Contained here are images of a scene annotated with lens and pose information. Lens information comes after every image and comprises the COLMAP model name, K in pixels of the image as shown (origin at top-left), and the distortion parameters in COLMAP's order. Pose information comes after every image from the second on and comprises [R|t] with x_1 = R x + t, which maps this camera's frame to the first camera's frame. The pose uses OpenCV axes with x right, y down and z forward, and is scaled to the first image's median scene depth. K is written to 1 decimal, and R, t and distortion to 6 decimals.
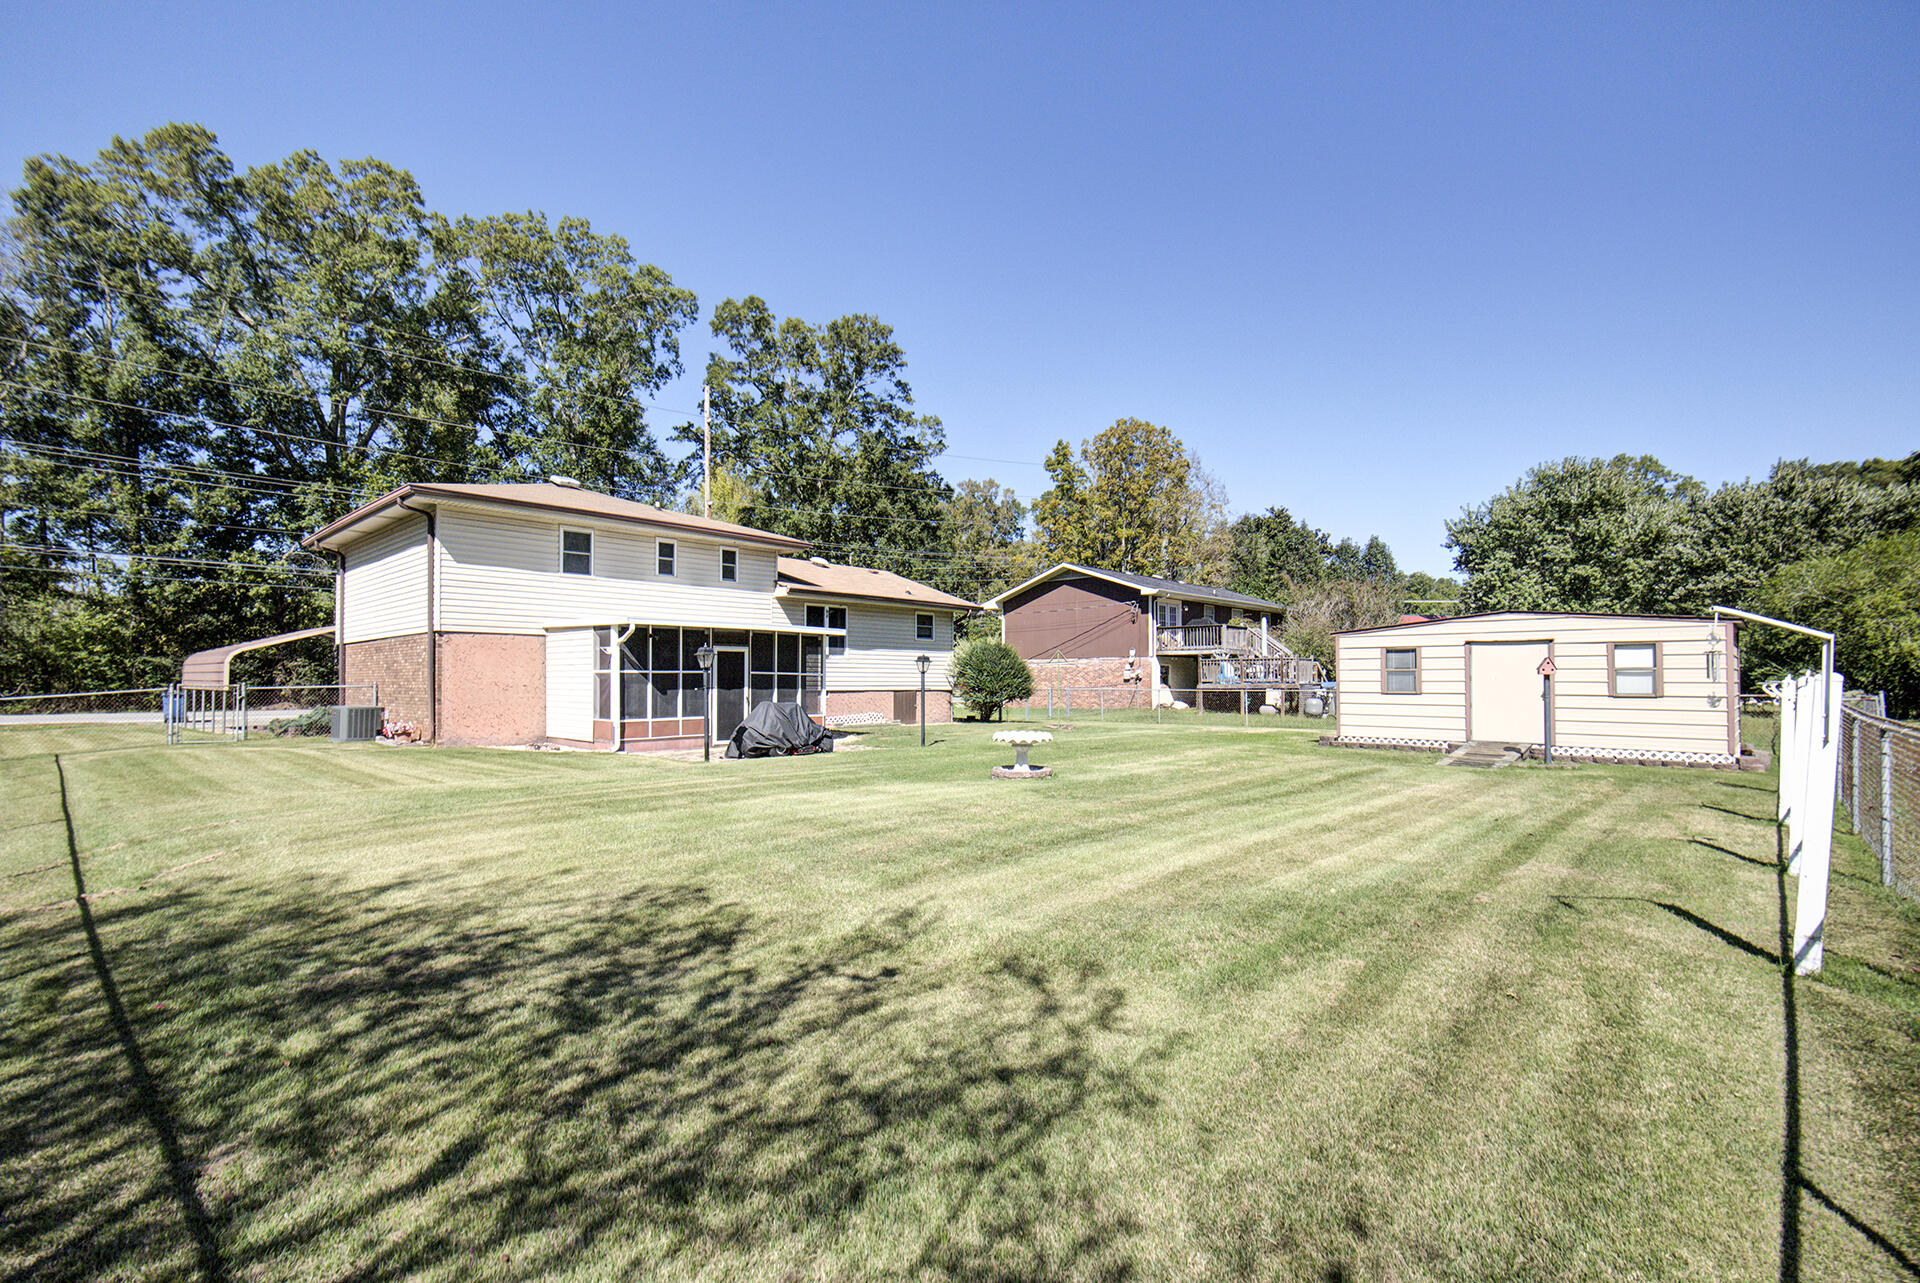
lens RADIAL K [[851.6, 0, 944.1], [0, 851.6, 676.1], [0, 0, 1]] dist [-0.001856, -0.001370]
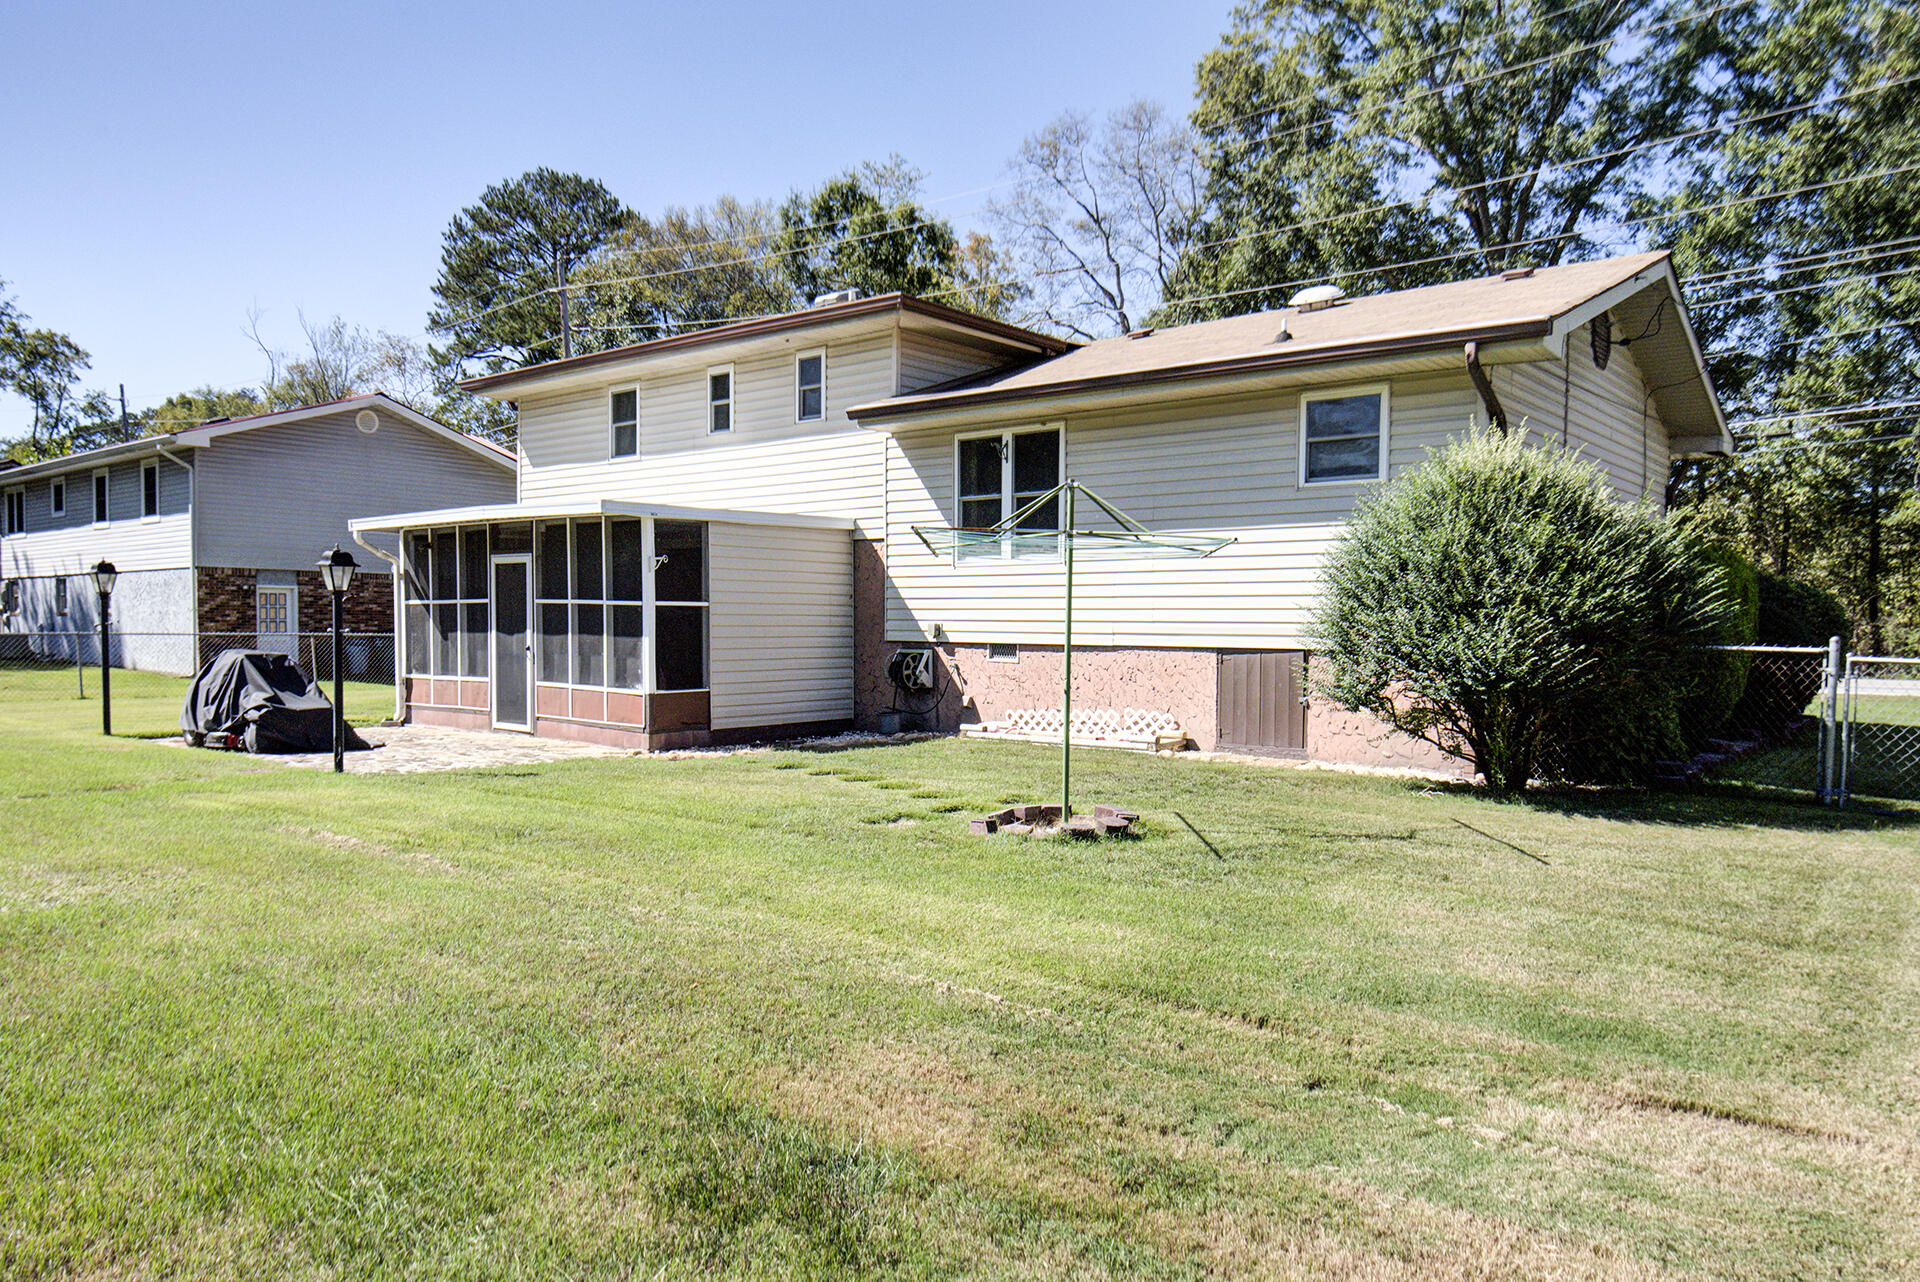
lens RADIAL K [[1280.1, 0, 960.3], [0, 1280.1, 655.5], [0, 0, 1]] dist [0.032809, -0.000928]
pose [[0.082881, 0.024485, -0.996259, 0.295346], [-0.002615, 0.999700, 0.024352, 0.004715], [0.996556, 0.000587, 0.082920, 0.597615]]
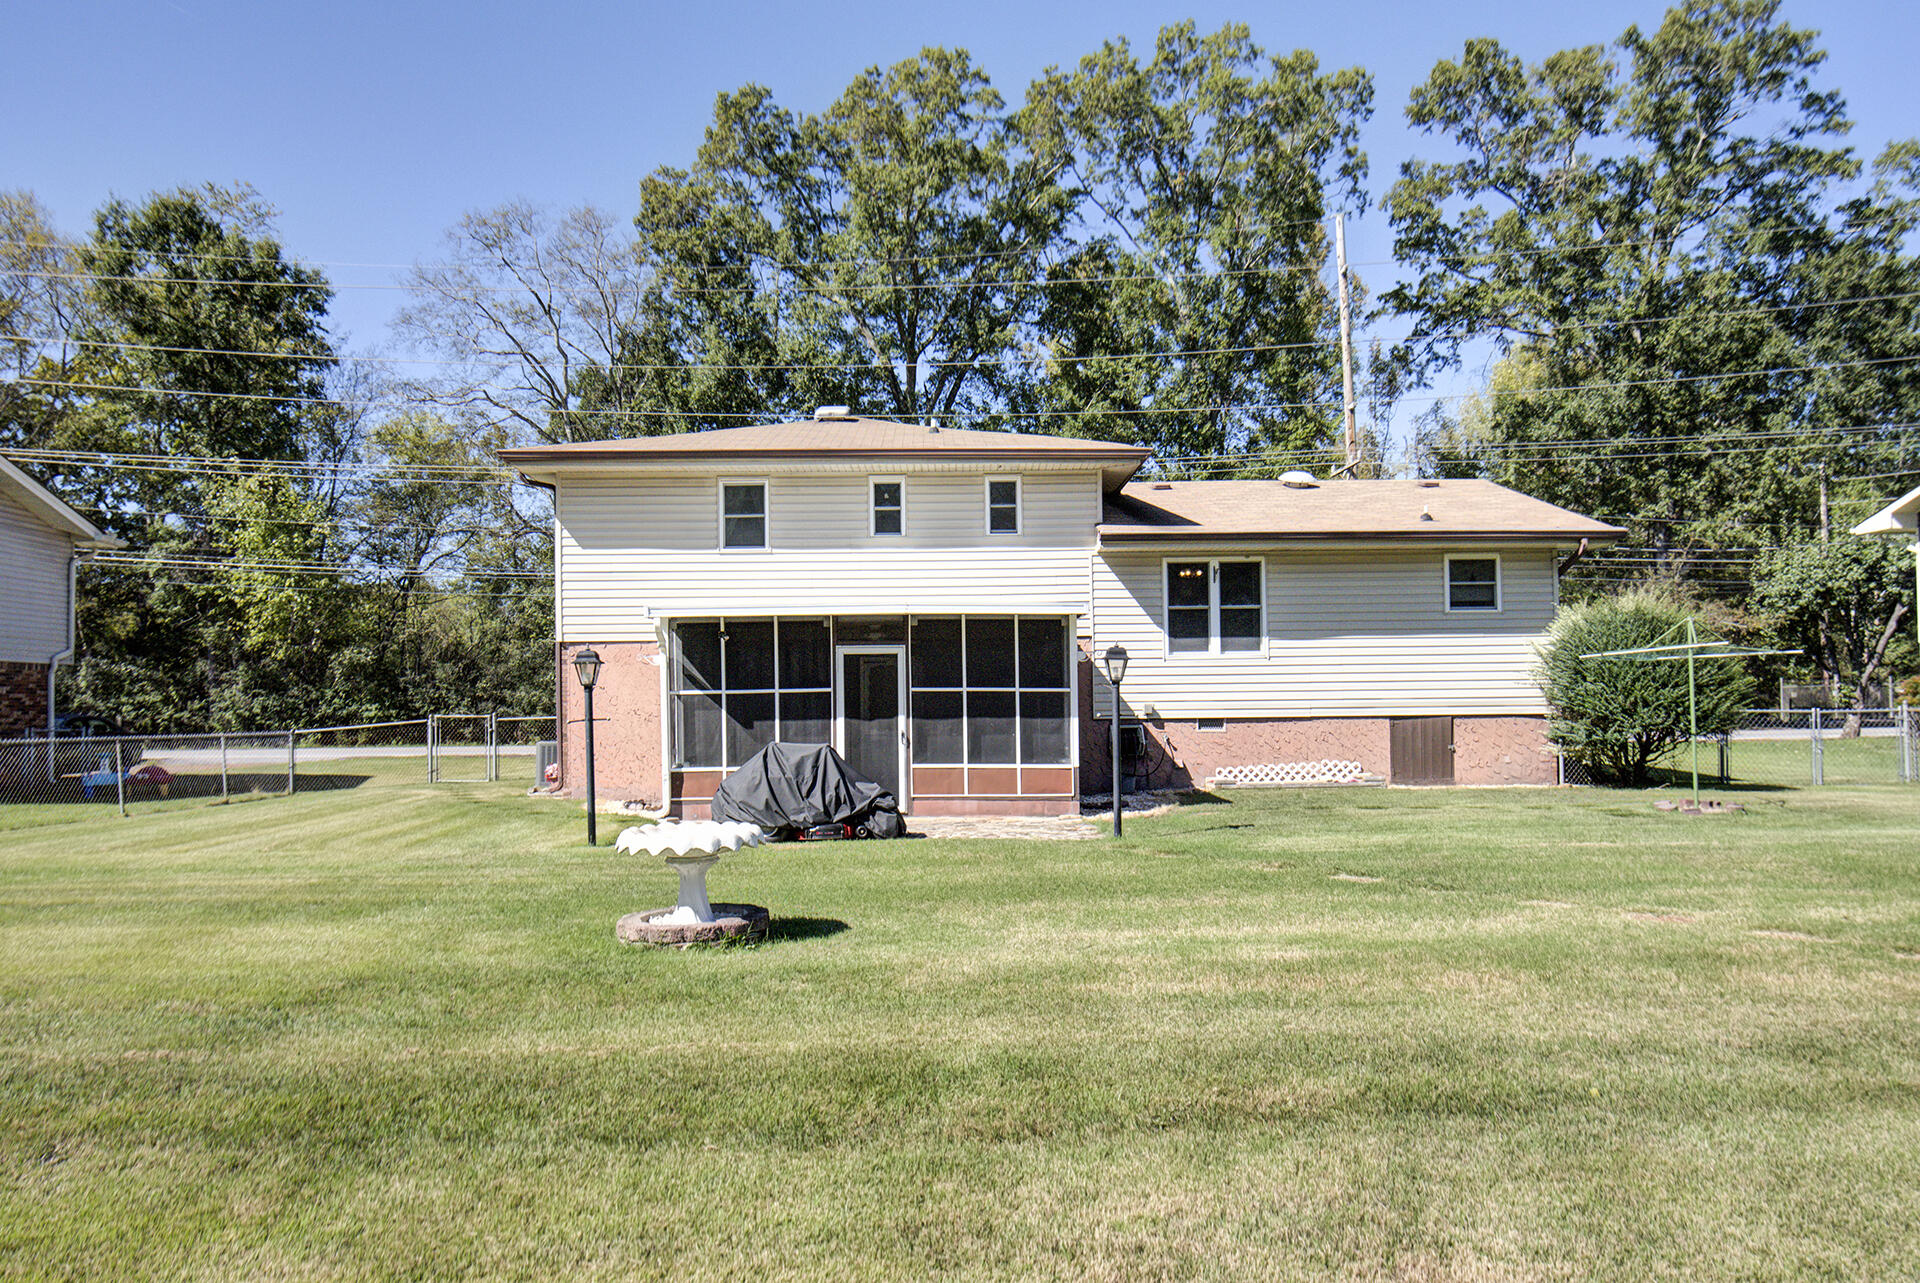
lens RADIAL K [[1268.8, 0, 958.2], [0, 1268.8, 651.8], [0, 0, 1]] dist [0.015920, 0.003239]
pose [[0.706937, -0.039534, -0.706171, 0.198374], [0.016622, 0.999089, -0.039293, 0.002305], [0.707081, 0.016040, 0.706950, 0.209715]]
